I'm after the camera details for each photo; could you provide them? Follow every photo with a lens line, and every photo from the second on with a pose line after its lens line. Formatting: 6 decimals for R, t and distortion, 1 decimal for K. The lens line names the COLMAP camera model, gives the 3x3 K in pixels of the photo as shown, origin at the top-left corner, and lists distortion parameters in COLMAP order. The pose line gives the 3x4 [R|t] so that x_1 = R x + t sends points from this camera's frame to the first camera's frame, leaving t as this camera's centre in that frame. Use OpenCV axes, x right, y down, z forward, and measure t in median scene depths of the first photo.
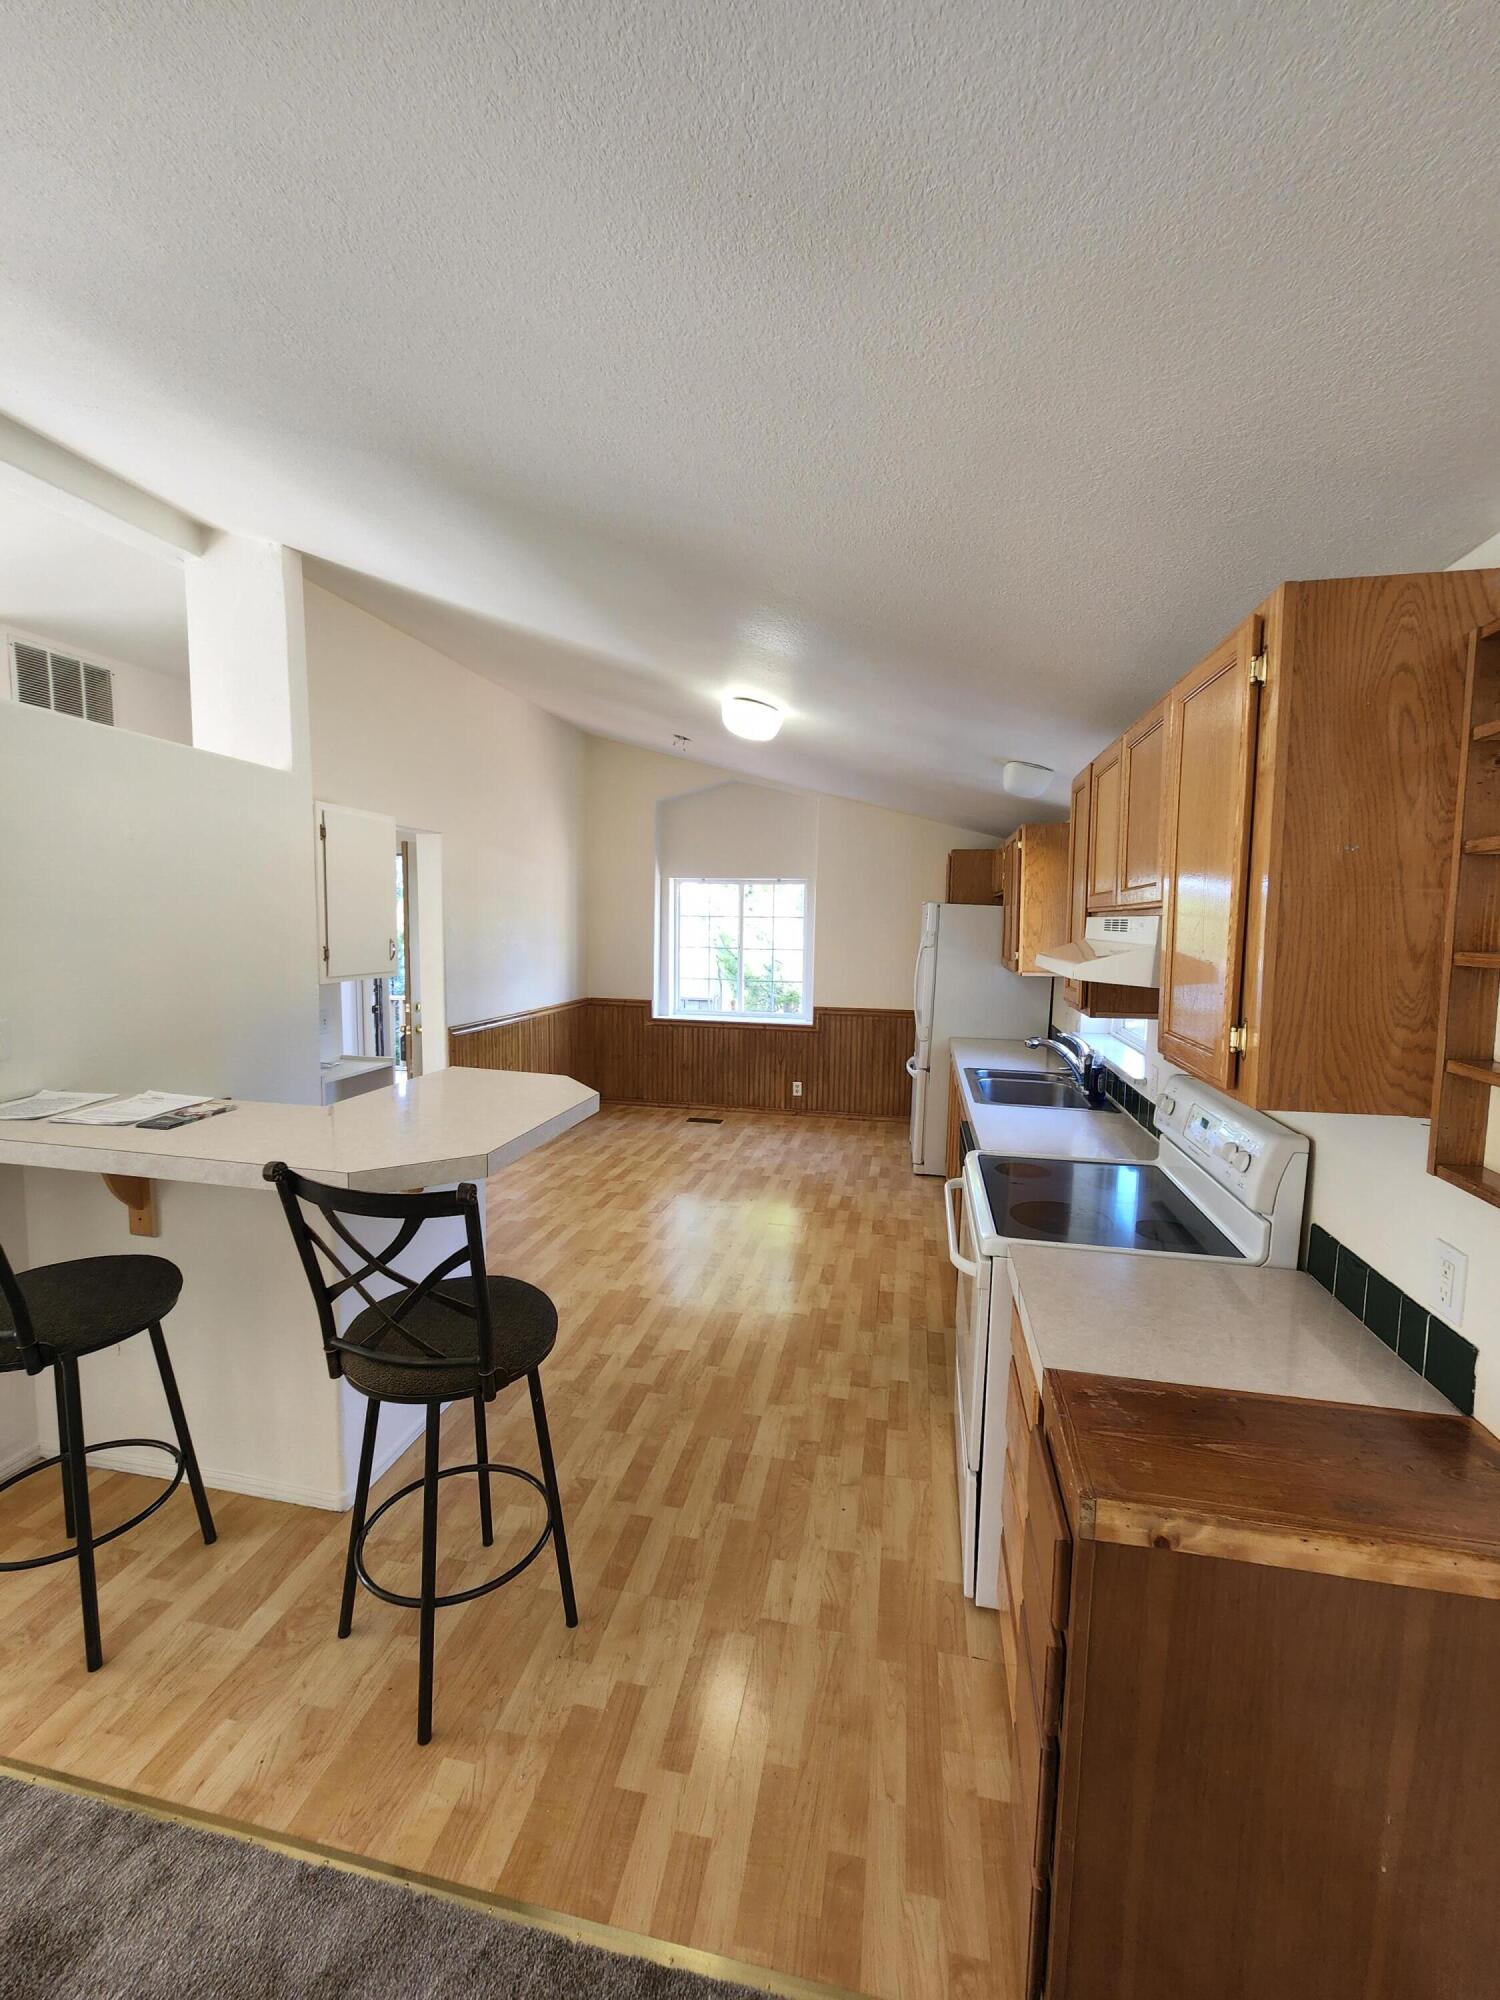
lens RADIAL K [[819.5, 0, 755.9], [0, 819.5, 995.9], [0, 0, 1]] dist [-0.001487, -0.000291]
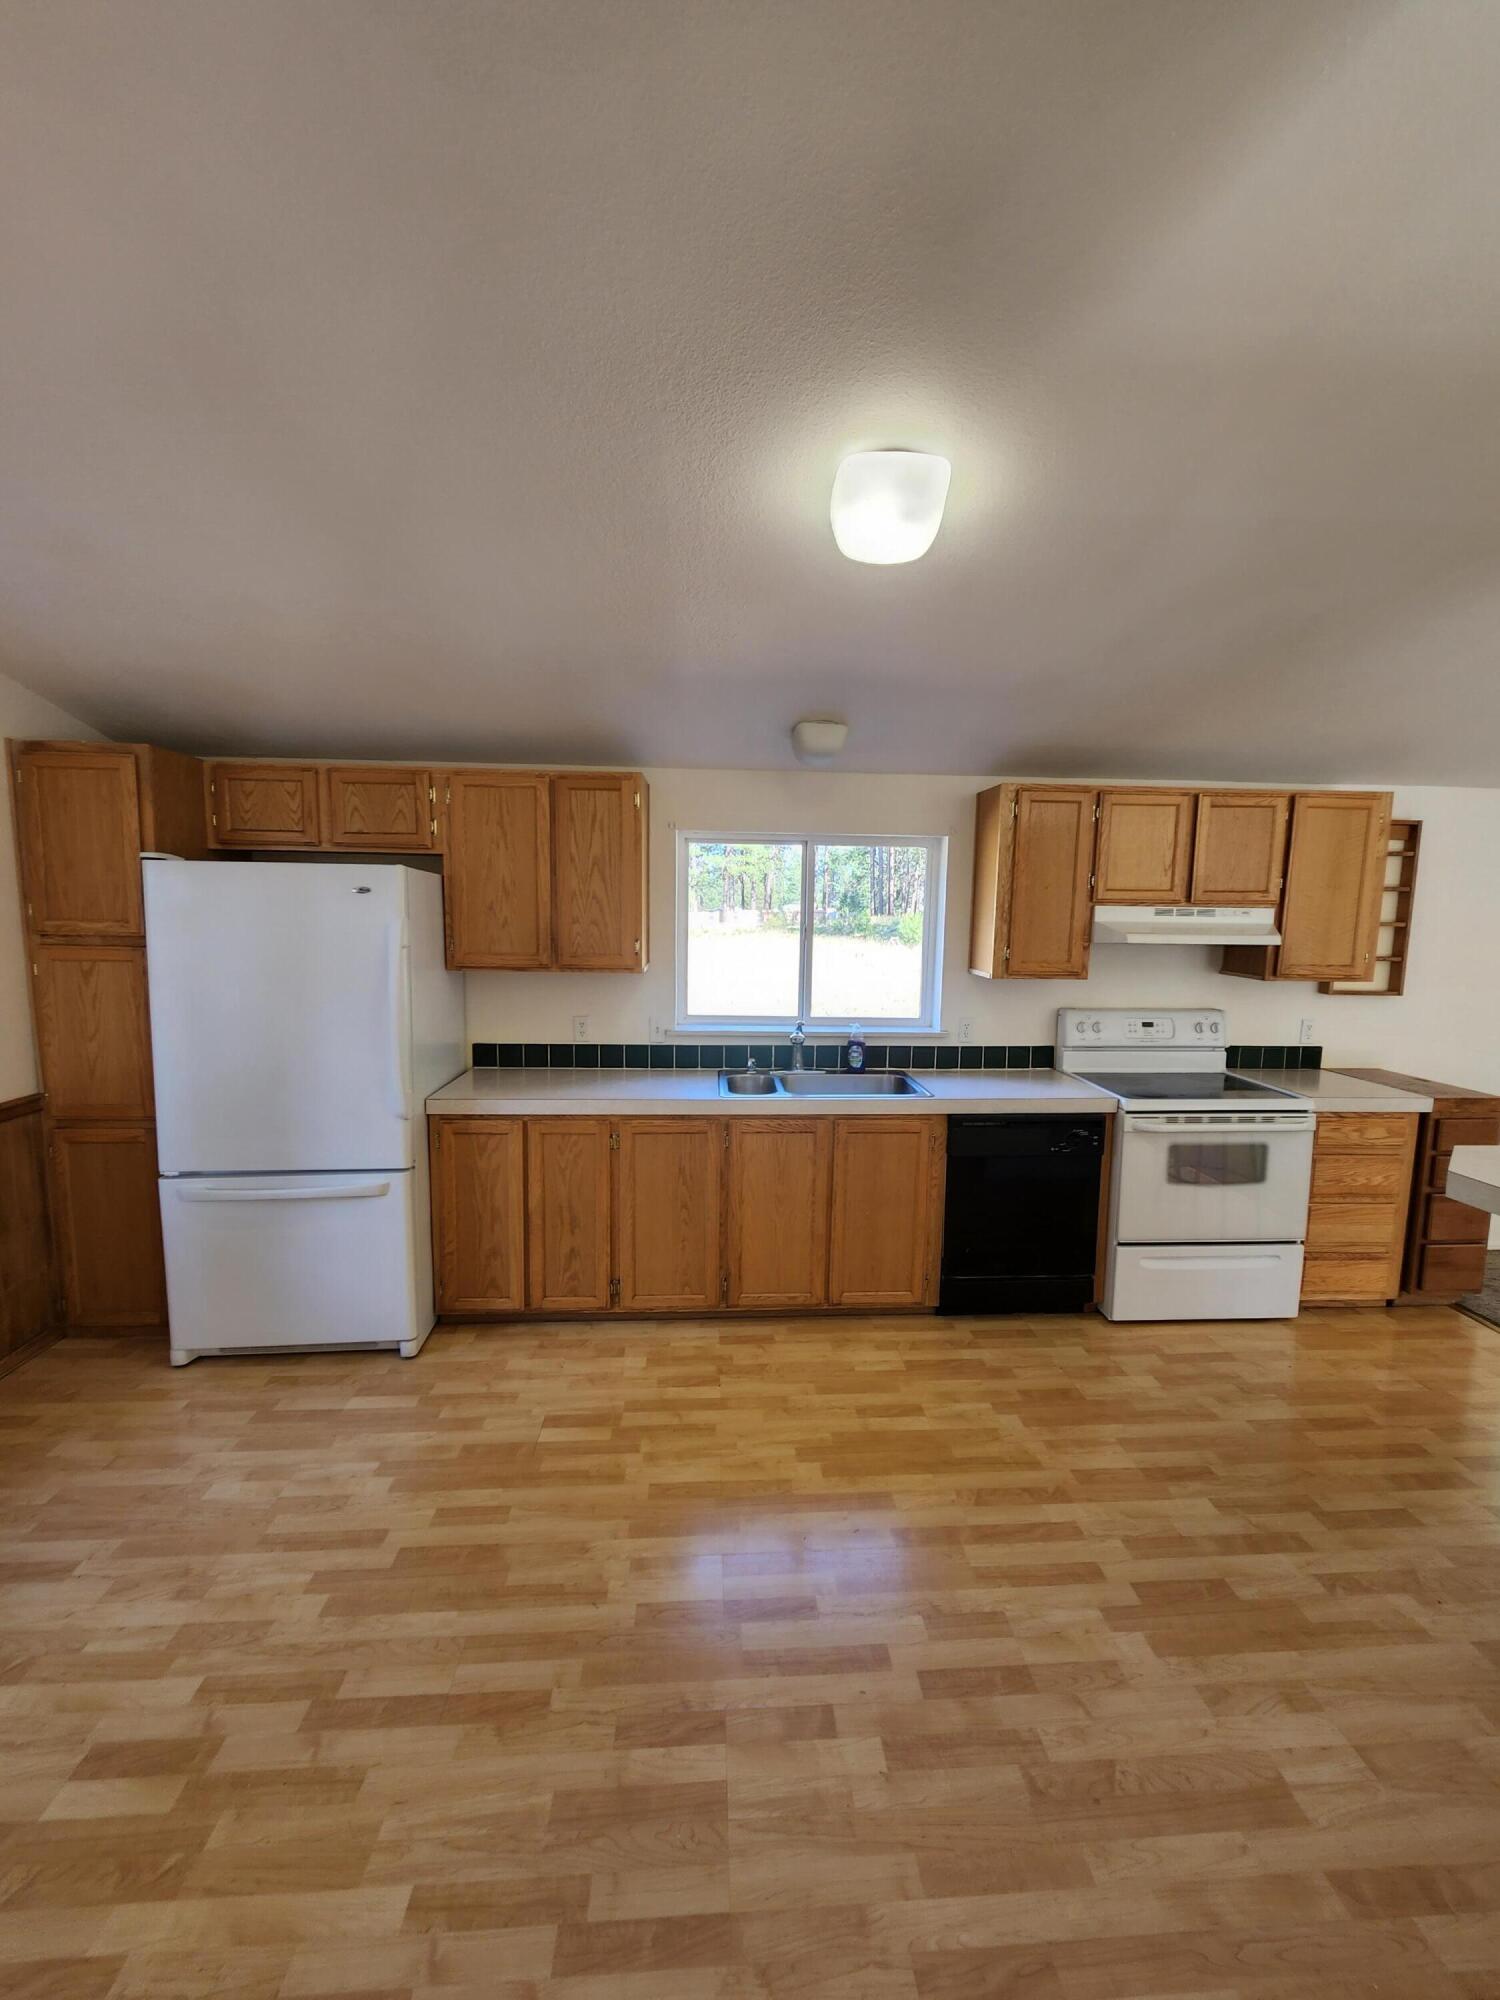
lens RADIAL K [[819.5, 0, 755.9], [0, 819.5, 995.9], [0, 0, 1]] dist [-0.001487, -0.000291]
pose [[-0.247940, -0.123973, 0.960810, -0.493610], [0.074395, 0.986413, 0.146474, -0.119271], [-0.965915, 0.107797, -0.235348, 1.182570]]
